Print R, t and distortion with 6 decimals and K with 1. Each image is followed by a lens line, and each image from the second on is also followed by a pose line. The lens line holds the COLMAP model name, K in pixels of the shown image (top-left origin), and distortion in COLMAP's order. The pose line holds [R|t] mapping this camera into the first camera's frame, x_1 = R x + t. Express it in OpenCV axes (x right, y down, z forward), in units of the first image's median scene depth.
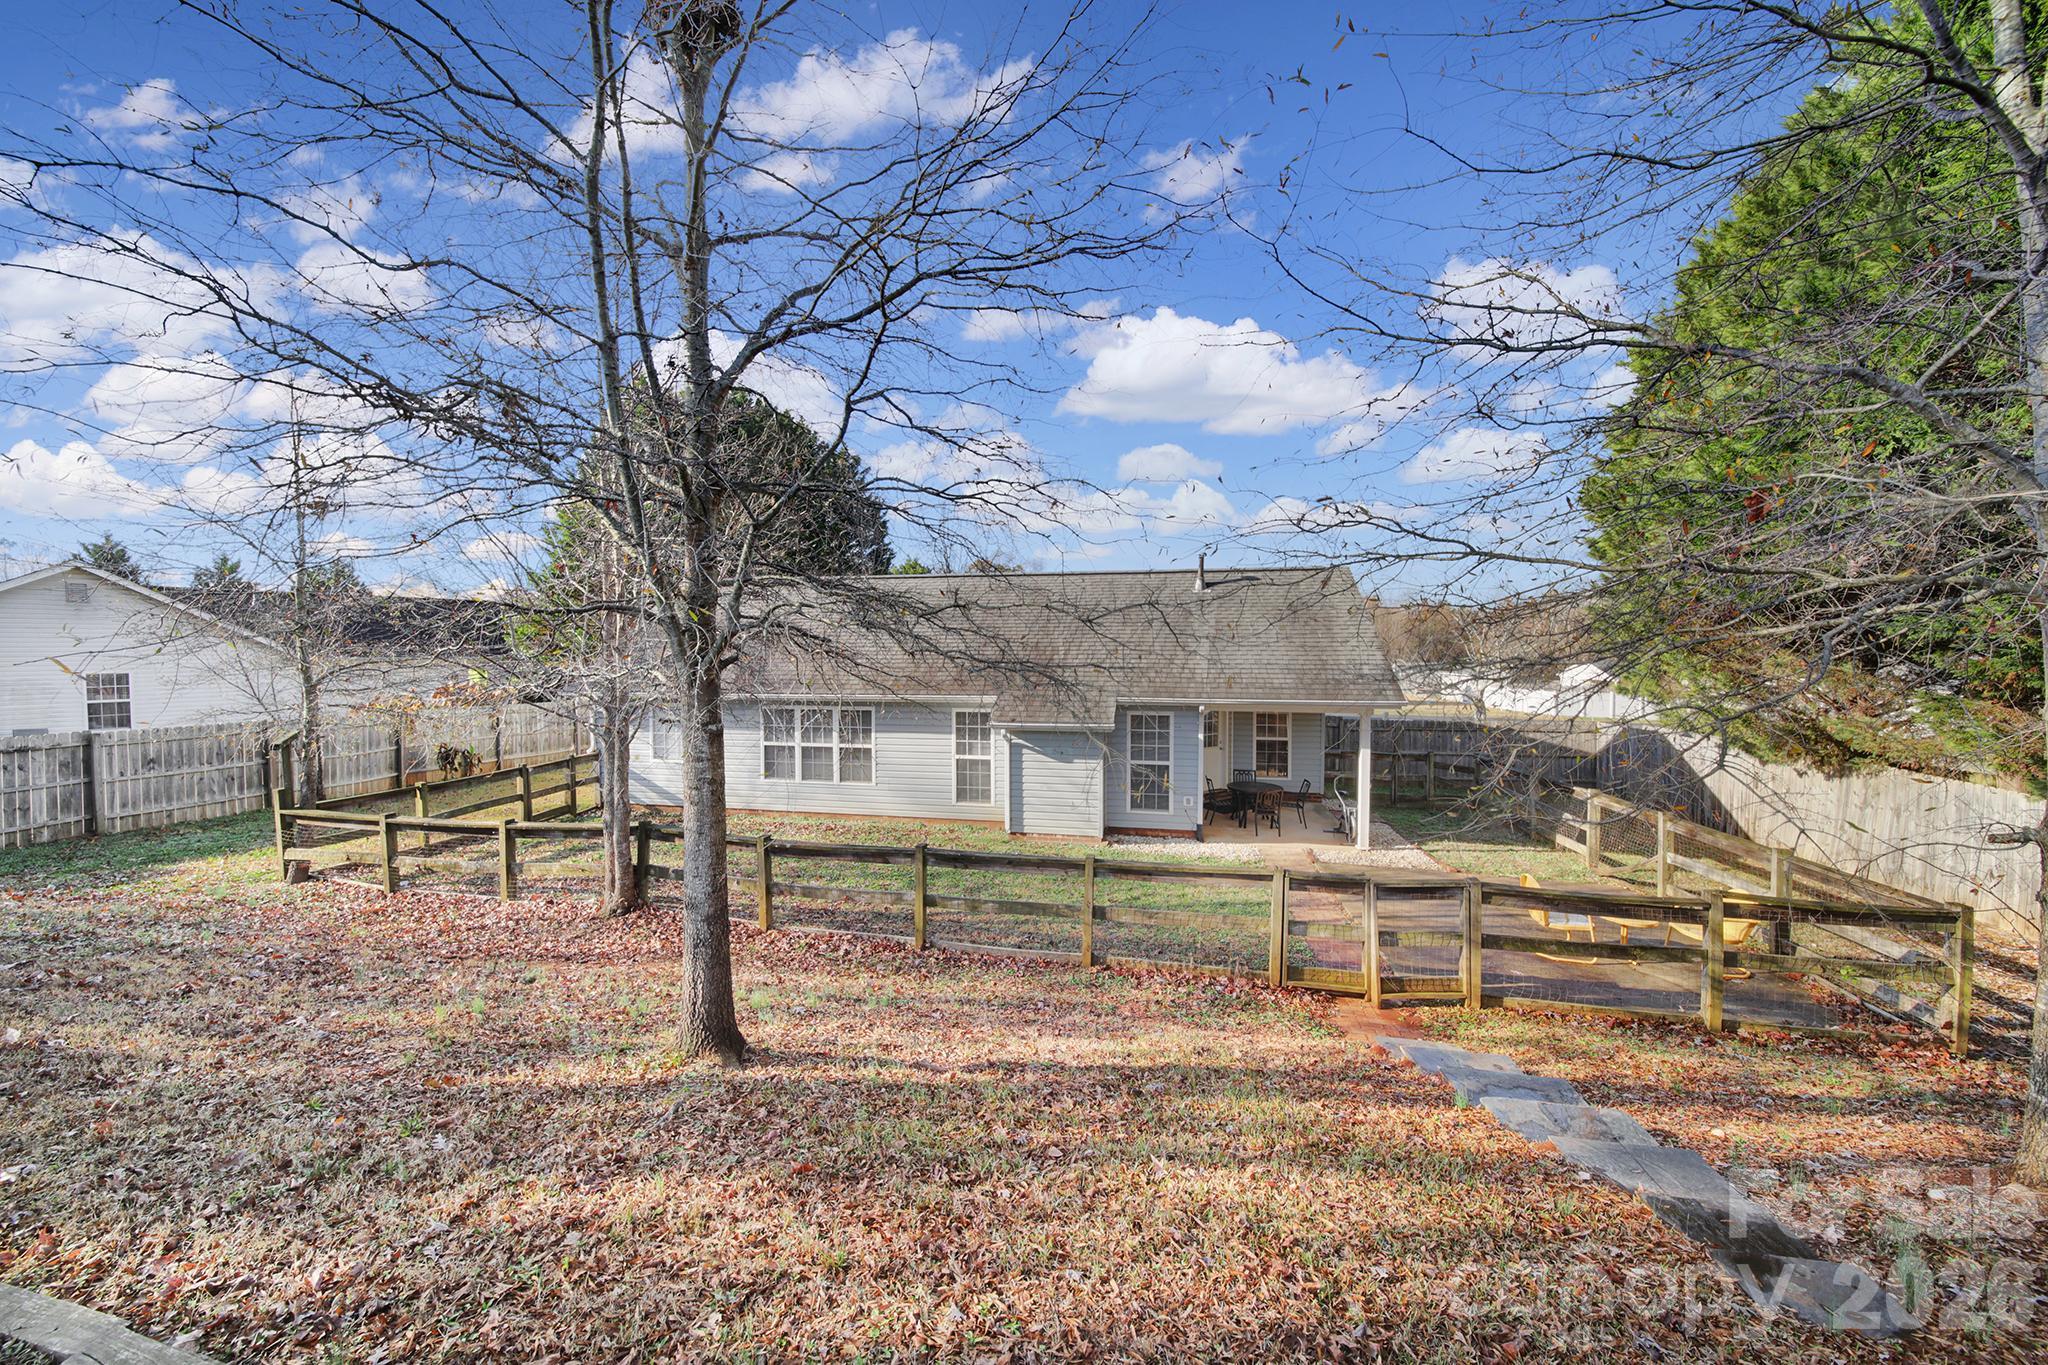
lens RADIAL K [[722.3, 0, 1025.3], [0, 722.3, 688.1], [0, 0, 1]] dist [-0.001871, -0.000127]
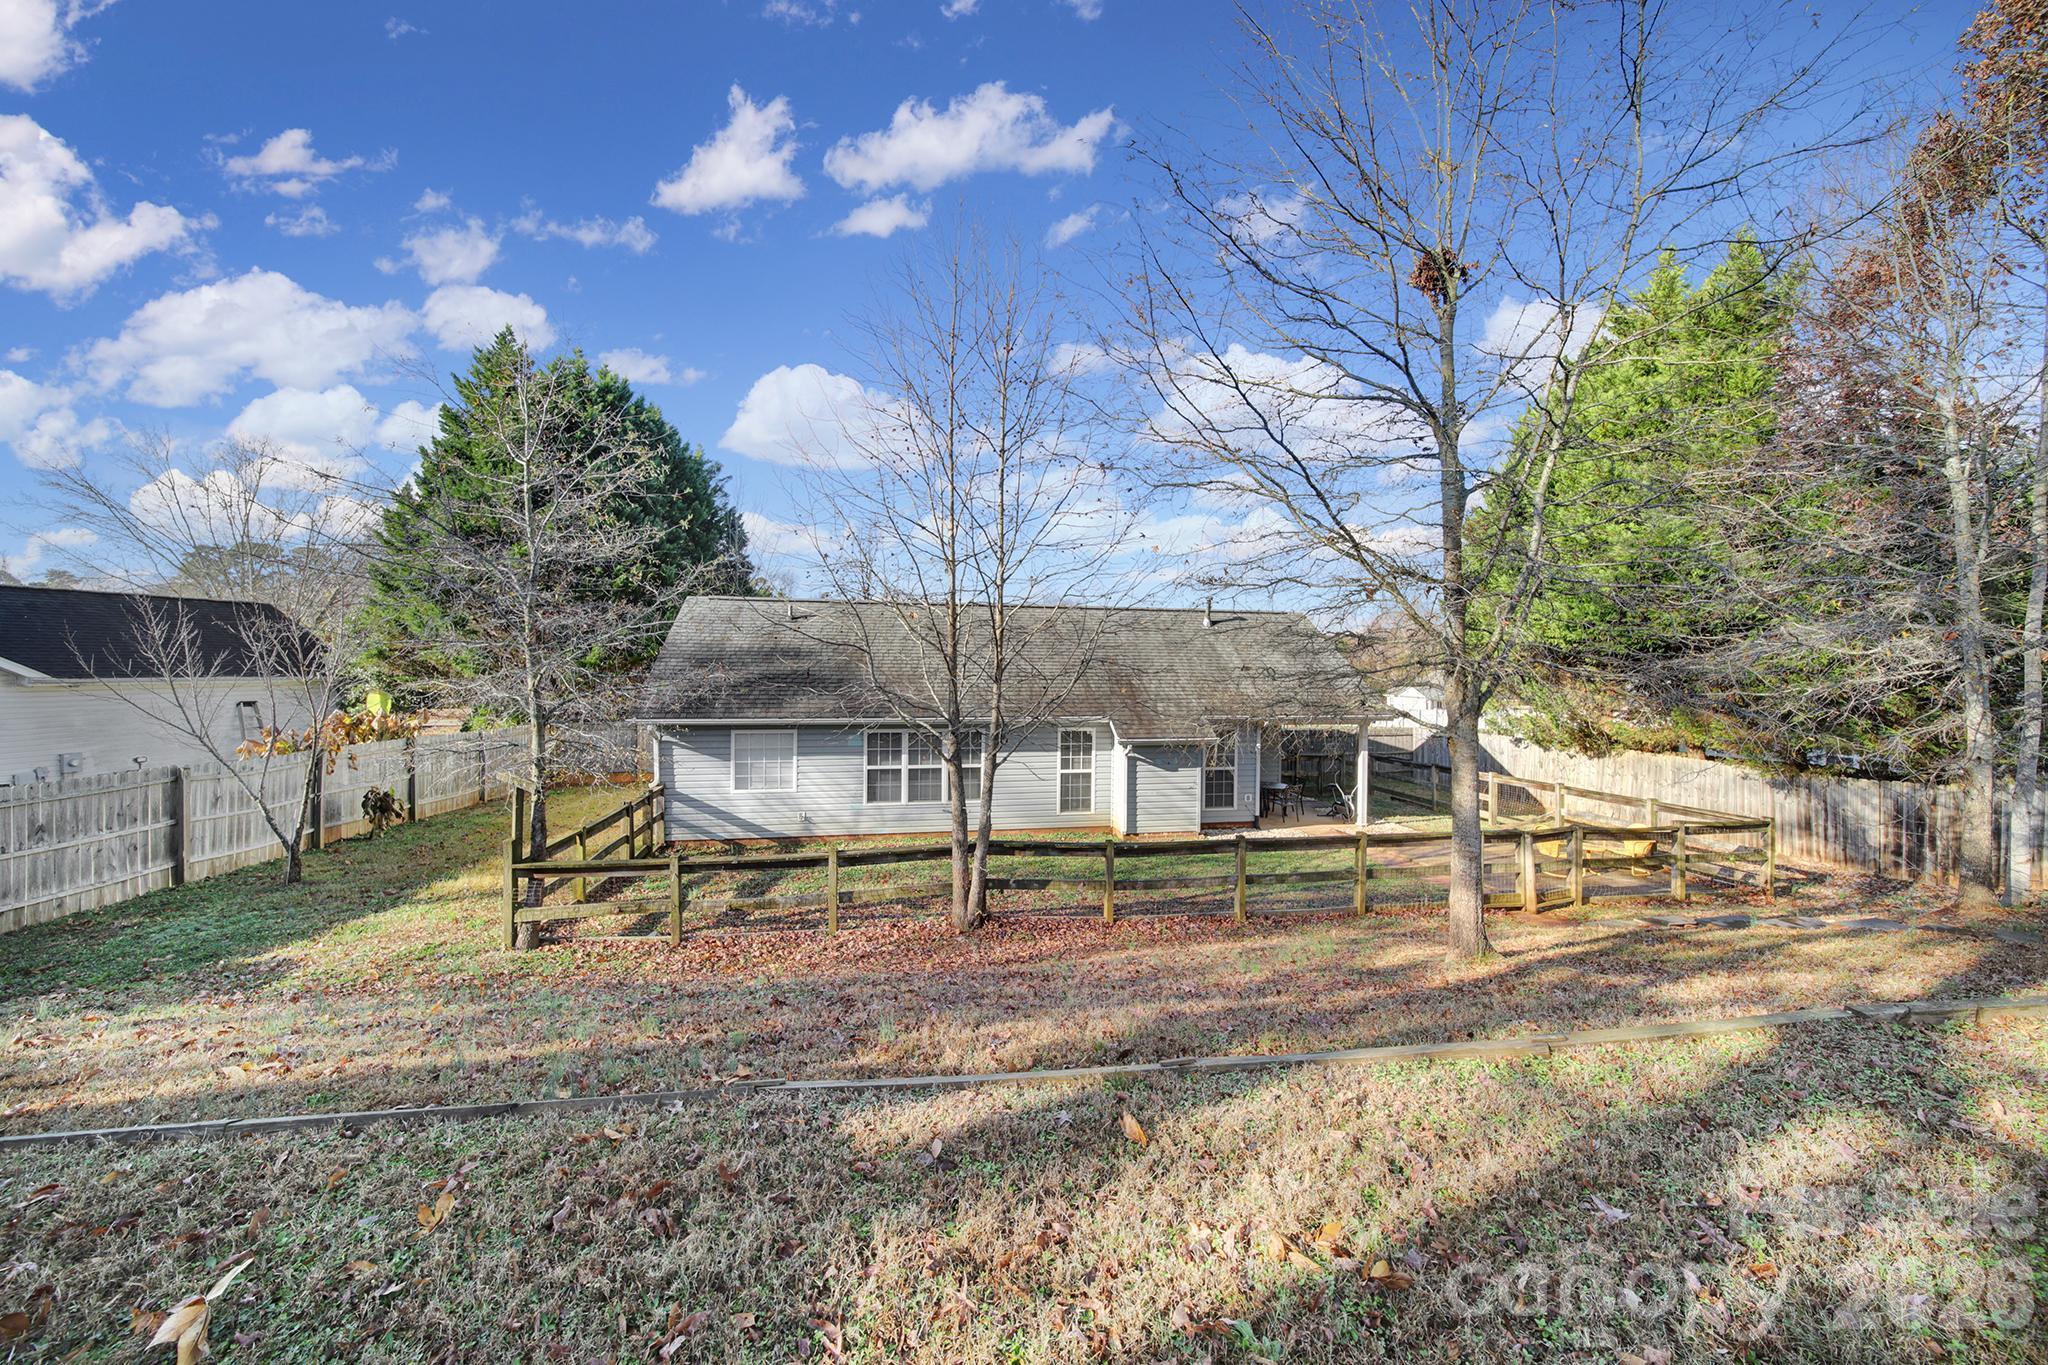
lens RADIAL K [[729.6, 0, 1022.9], [0, 729.6, 690.5], [0, 0, 1]] dist [-0.001074, -0.000056]
pose [[0.926143, -0.003871, 0.377152, -0.597061], [0.011263, 0.999785, -0.017395, -0.011506], [-0.377004, 0.020358, 0.925988, -0.024627]]
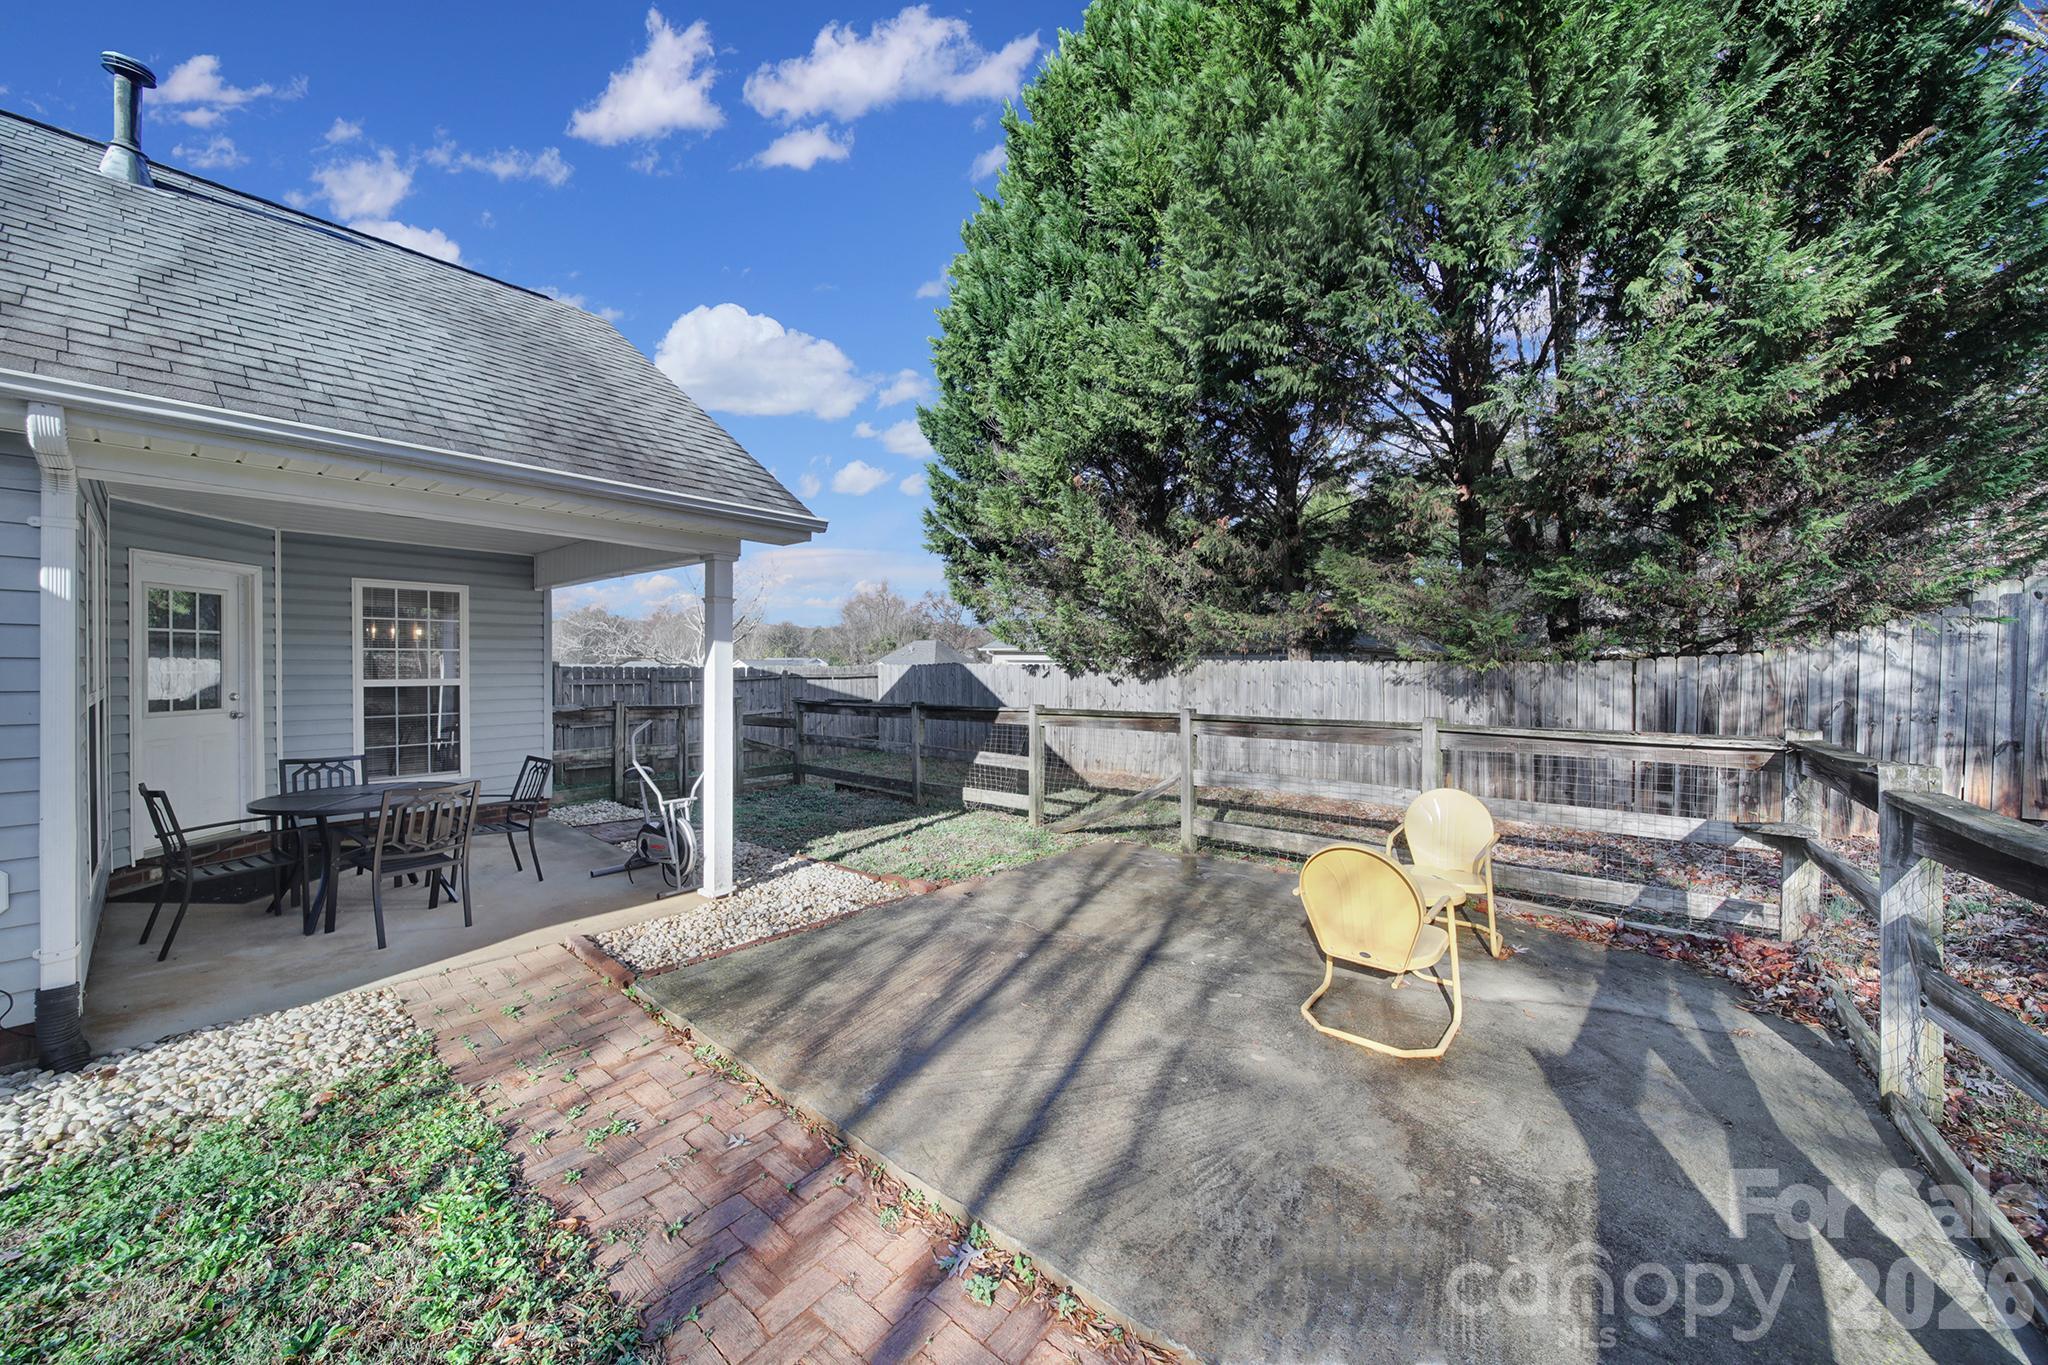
lens RADIAL K [[718.2, 0, 1019.7], [0, 718.2, 670.3], [0, 0, 1]] dist [-0.000482, -0.000154]
pose [[0.482003, -0.005366, 0.876153, 0.187244], [0.046884, 0.998707, -0.019676, 0.108926], [-0.874914, 0.050561, 0.481631, 0.619908]]
